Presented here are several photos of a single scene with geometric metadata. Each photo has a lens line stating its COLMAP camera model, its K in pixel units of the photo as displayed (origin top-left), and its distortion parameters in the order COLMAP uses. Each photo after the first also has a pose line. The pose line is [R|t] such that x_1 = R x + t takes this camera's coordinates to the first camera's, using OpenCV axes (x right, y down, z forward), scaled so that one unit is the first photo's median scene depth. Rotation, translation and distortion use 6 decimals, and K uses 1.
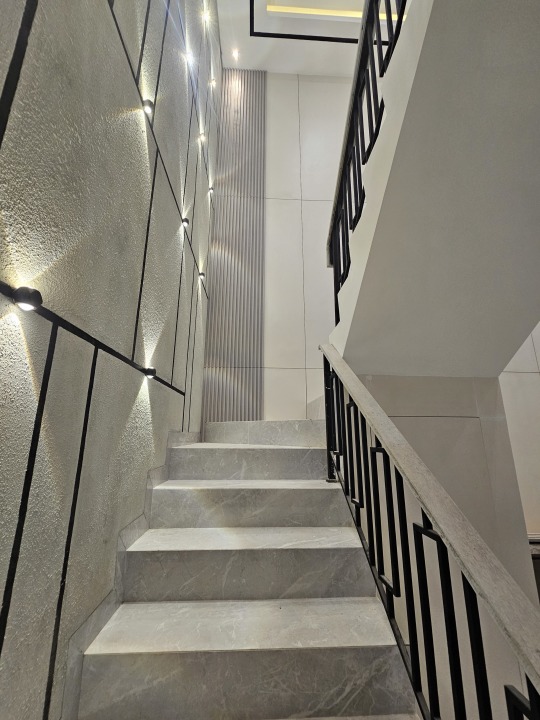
lens RADIAL K [[294.3, 0, 266.5], [0, 294.3, 362.0], [0, 0, 1]] dist [-0.005813, 0.000316]
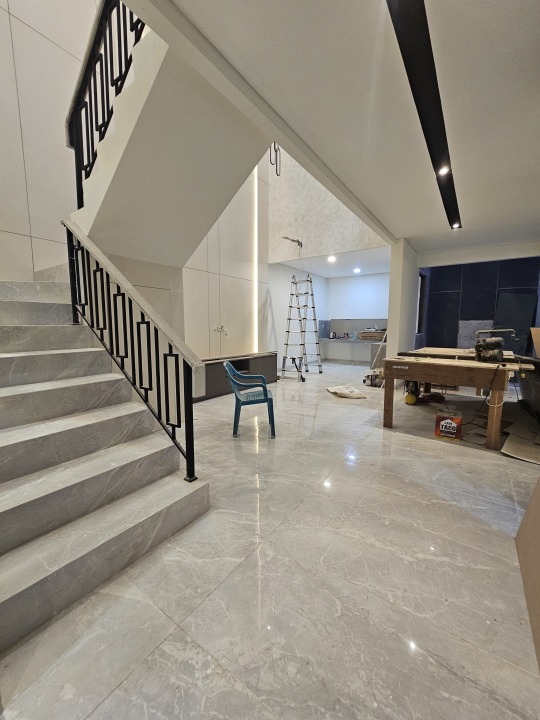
lens RADIAL K [[294.3, 0, 268.2], [0, 294.3, 360.6], [0, 0, 1]] dist [-0.005813, 0.000316]
pose [[0.613222, -0.097968, 0.783812, -0.366165], [-0.182110, 0.948015, 0.260967, 0.026487], [-0.768632, -0.302771, 0.563503, -0.616993]]
